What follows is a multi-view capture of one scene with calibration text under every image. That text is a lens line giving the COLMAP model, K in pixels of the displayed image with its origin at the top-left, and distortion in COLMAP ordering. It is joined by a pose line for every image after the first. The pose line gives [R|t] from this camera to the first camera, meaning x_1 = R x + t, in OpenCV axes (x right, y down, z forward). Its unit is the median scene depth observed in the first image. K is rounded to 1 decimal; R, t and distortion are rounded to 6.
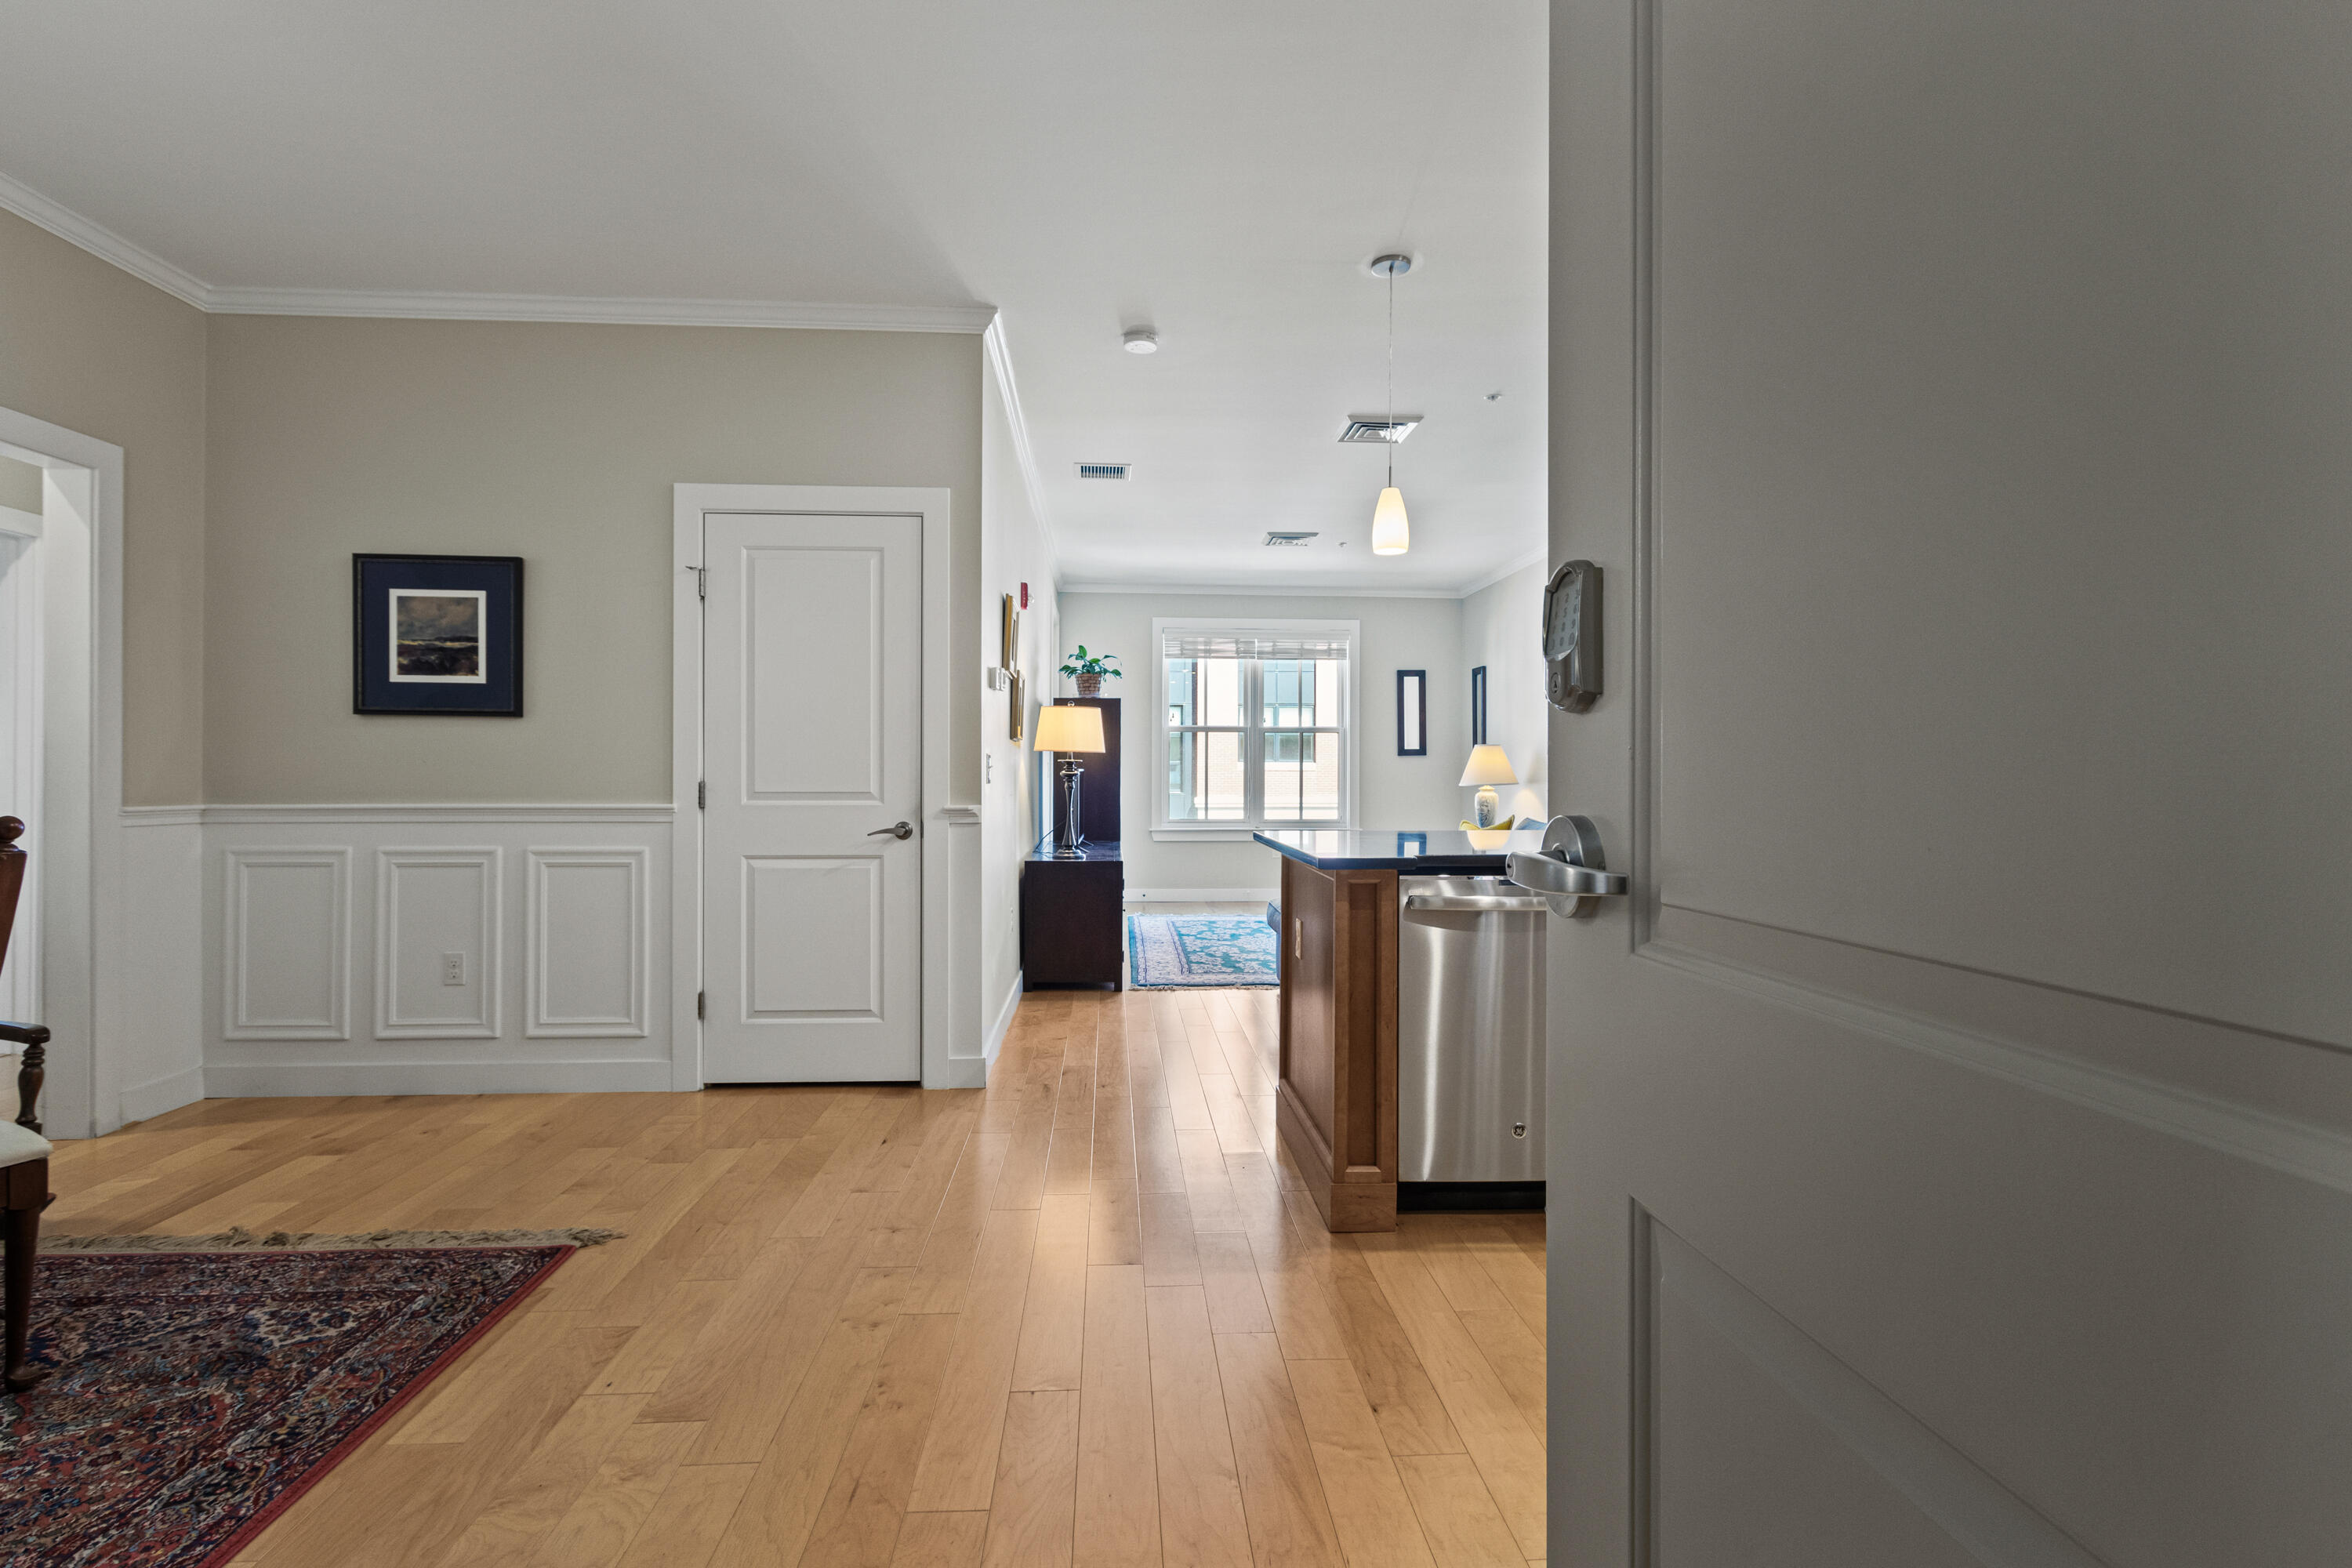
lens RADIAL K [[1114.8, 0, 1160.9], [0, 1114.8, 778.7], [0, 0, 1]] dist [0.005413, -0.002424]
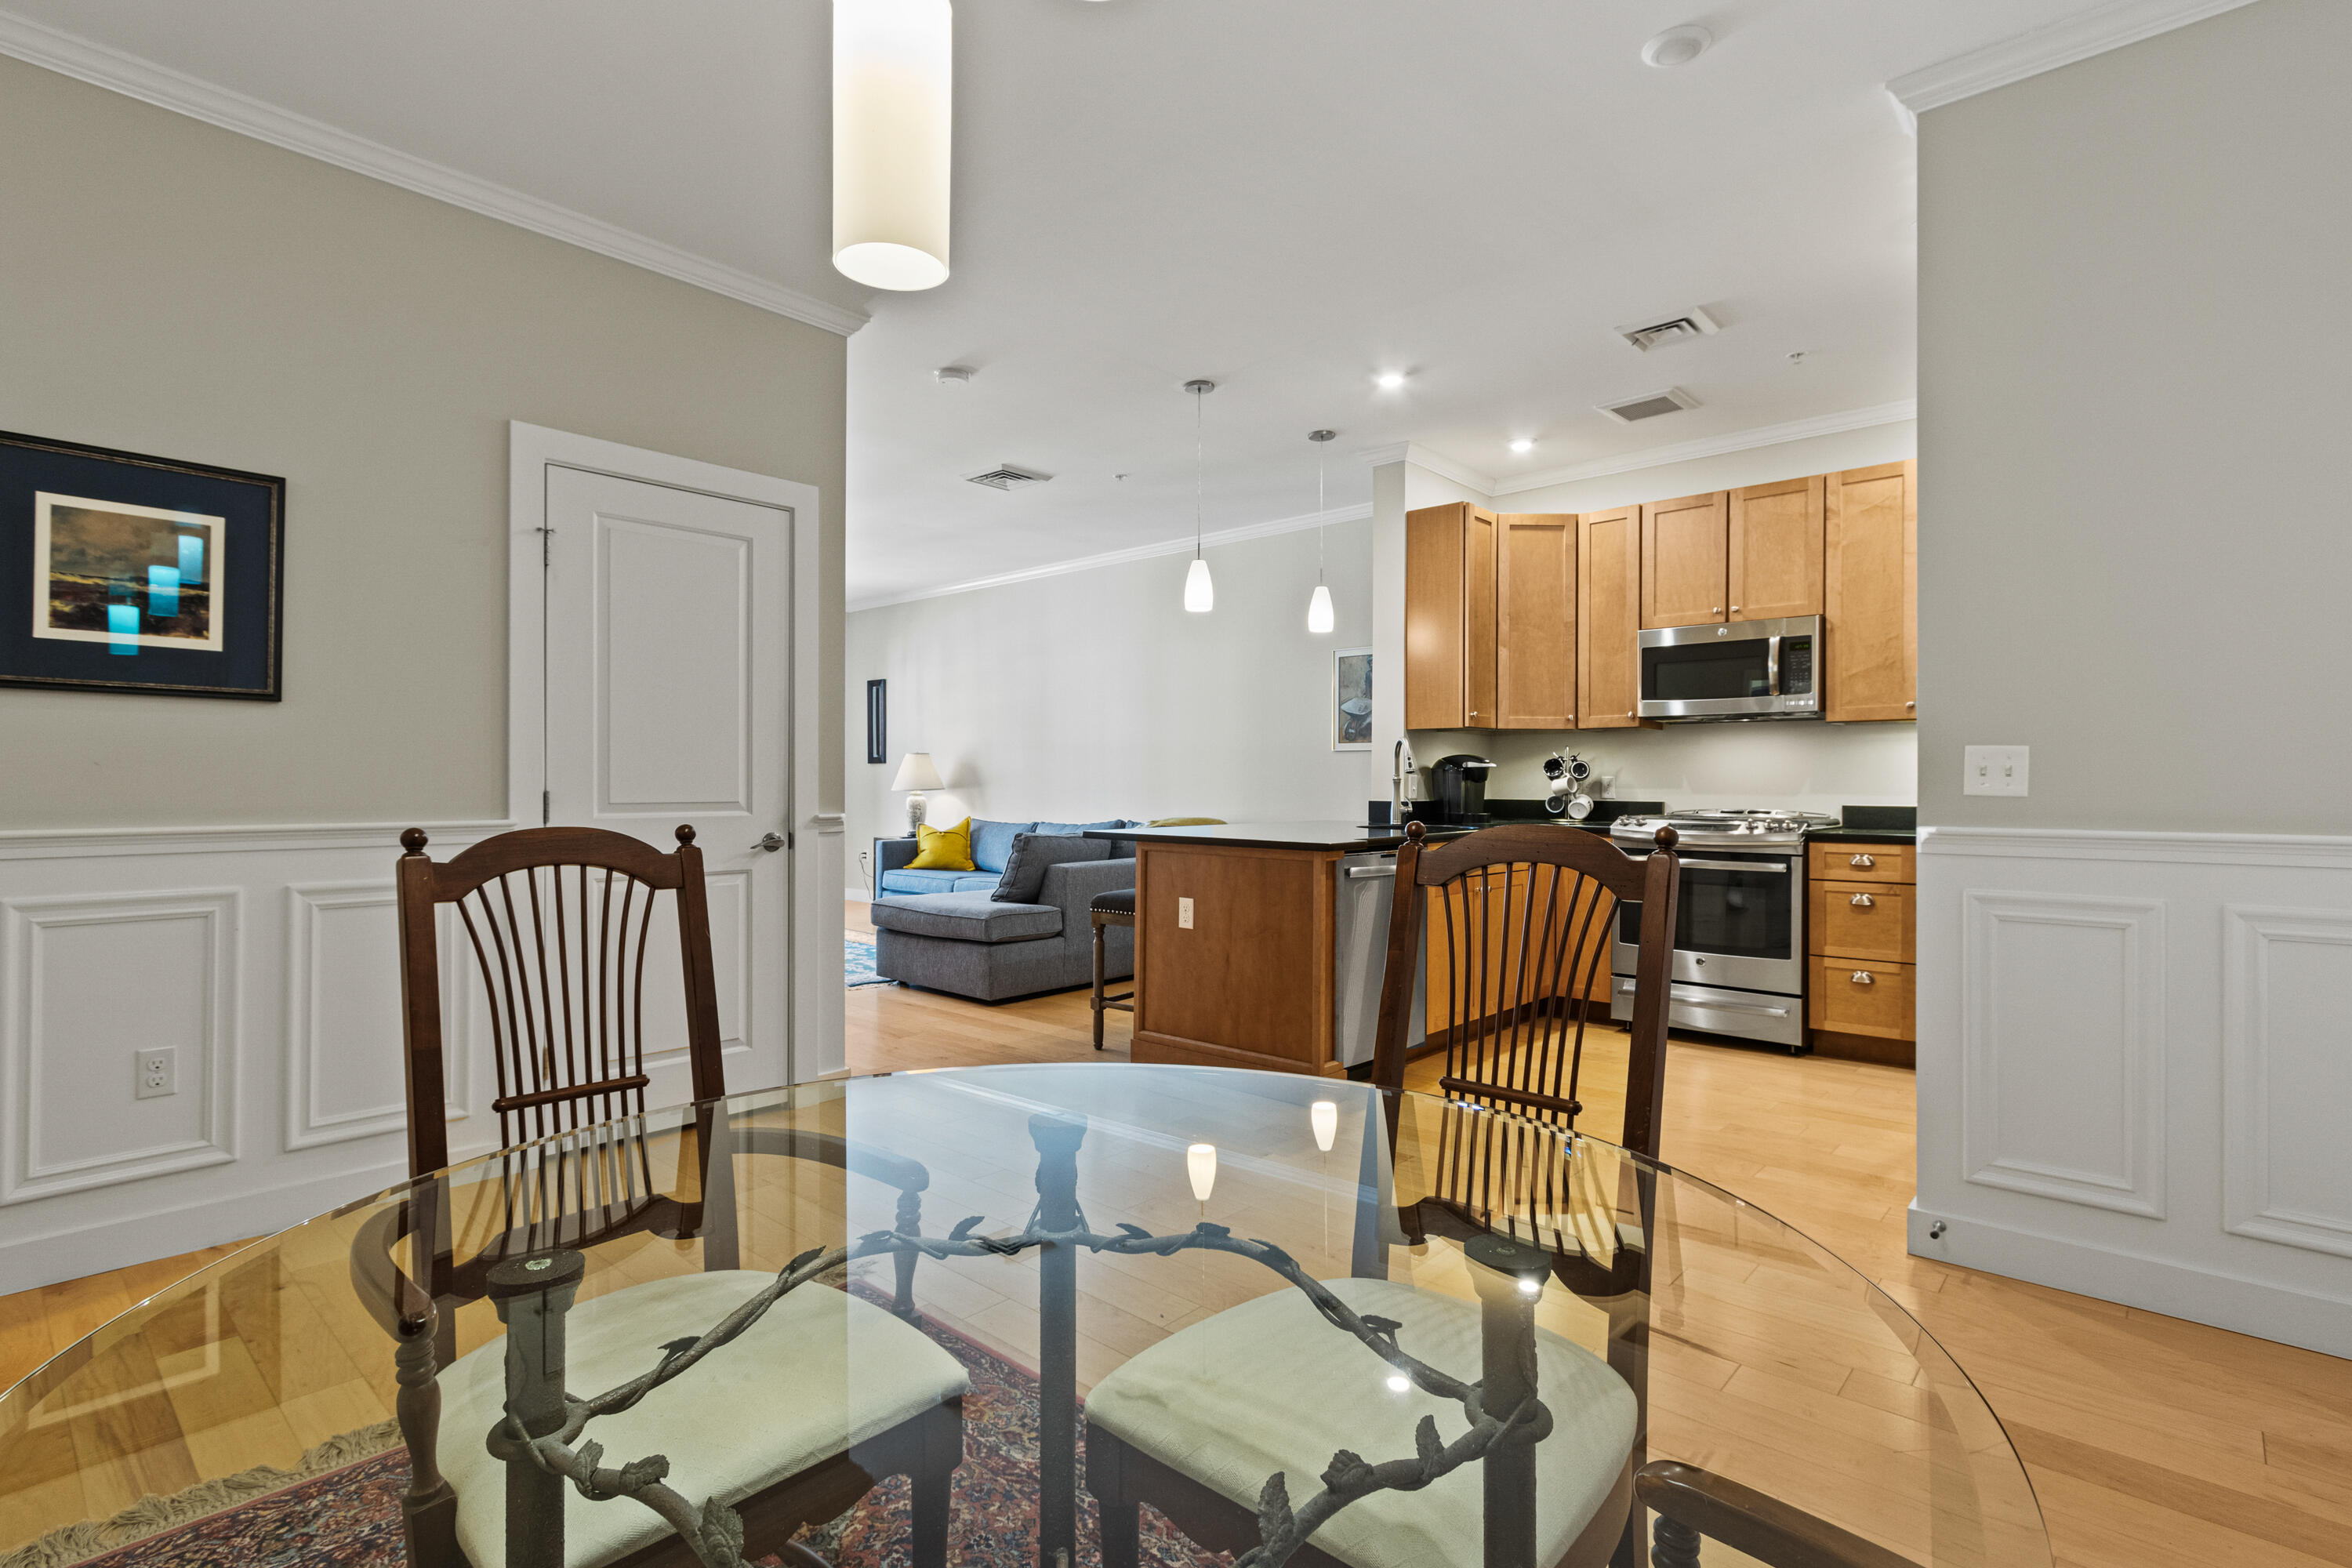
lens RADIAL K [[1114.8, 0, 1174.7], [0, 1114.8, 786.3], [0, 0, 1]] dist [0.005413, -0.002424]
pose [[0.712147, -0.003606, 0.702021, -0.652059], [0.002192, 0.999993, 0.002913, -0.002438], [-0.702027, -0.000535, 0.712150, 0.090106]]
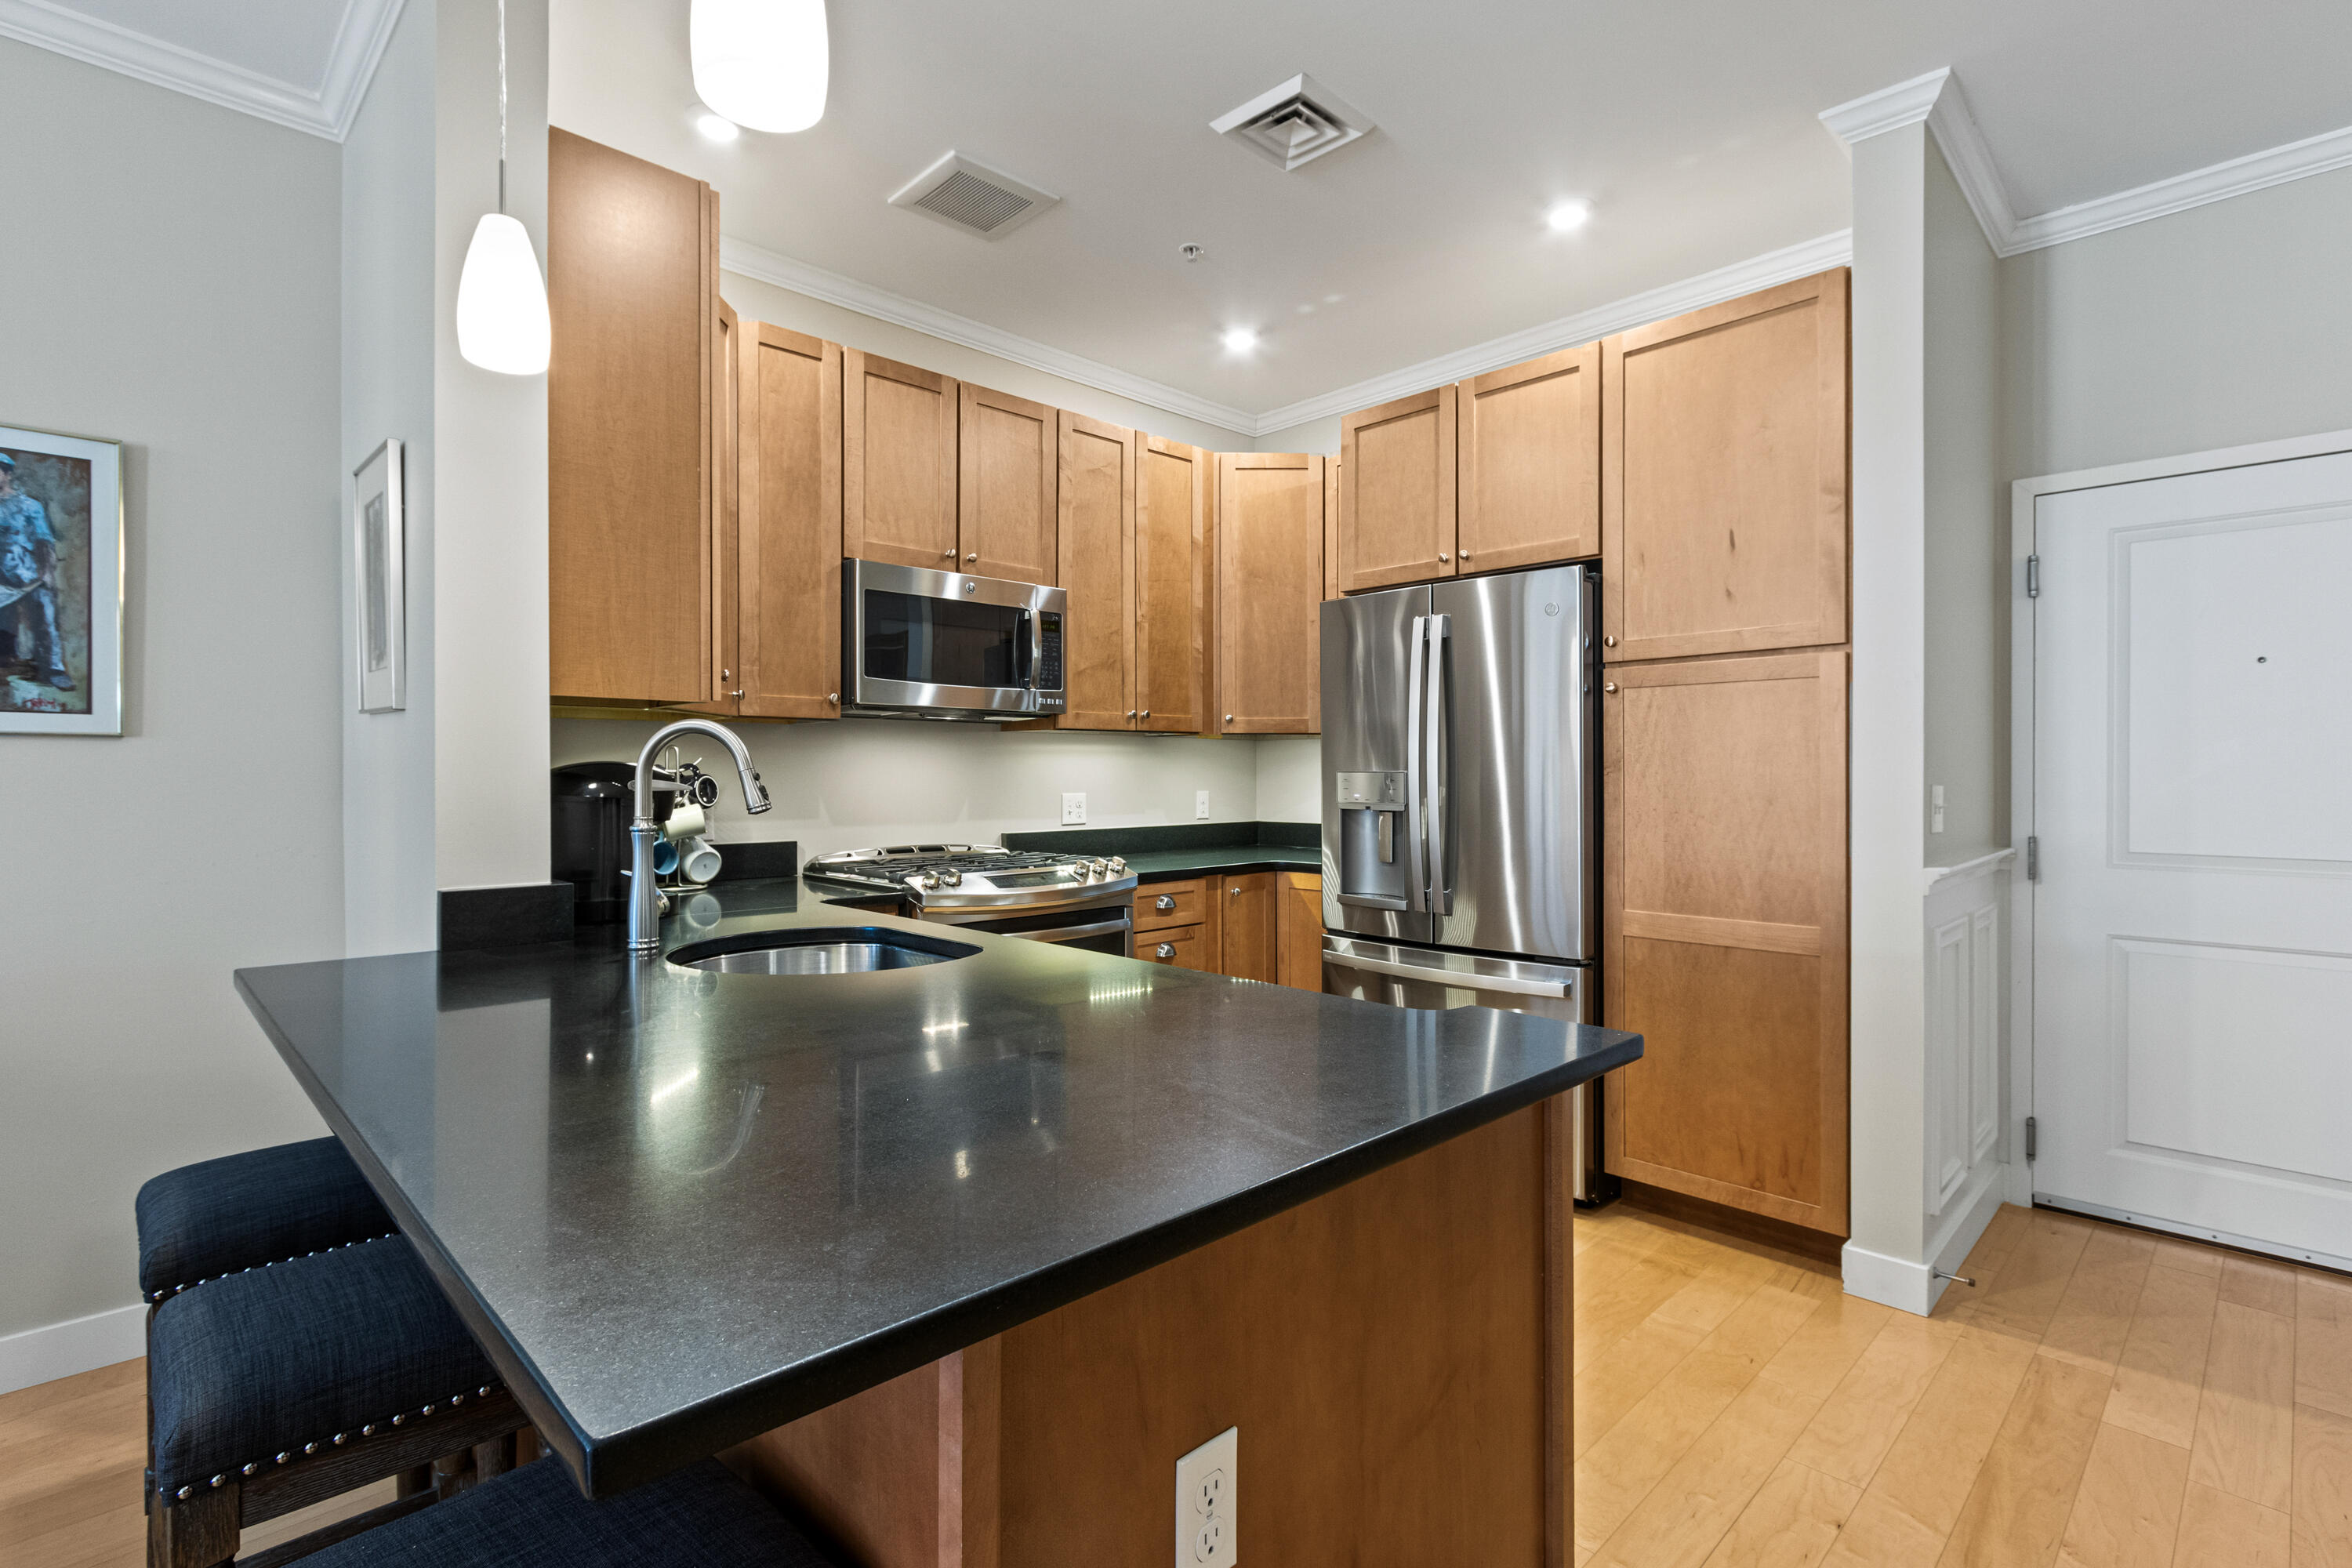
lens RADIAL K [[1114.8, 0, 1159.8], [0, 1114.8, 780.5], [0, 0, 1]] dist [0.005413, -0.002424]
pose [[-0.658815, -0.011523, 0.752217, -0.060813], [-0.002381, 0.999910, 0.013232, -0.036275], [-0.752301, 0.006927, -0.658783, 1.012659]]
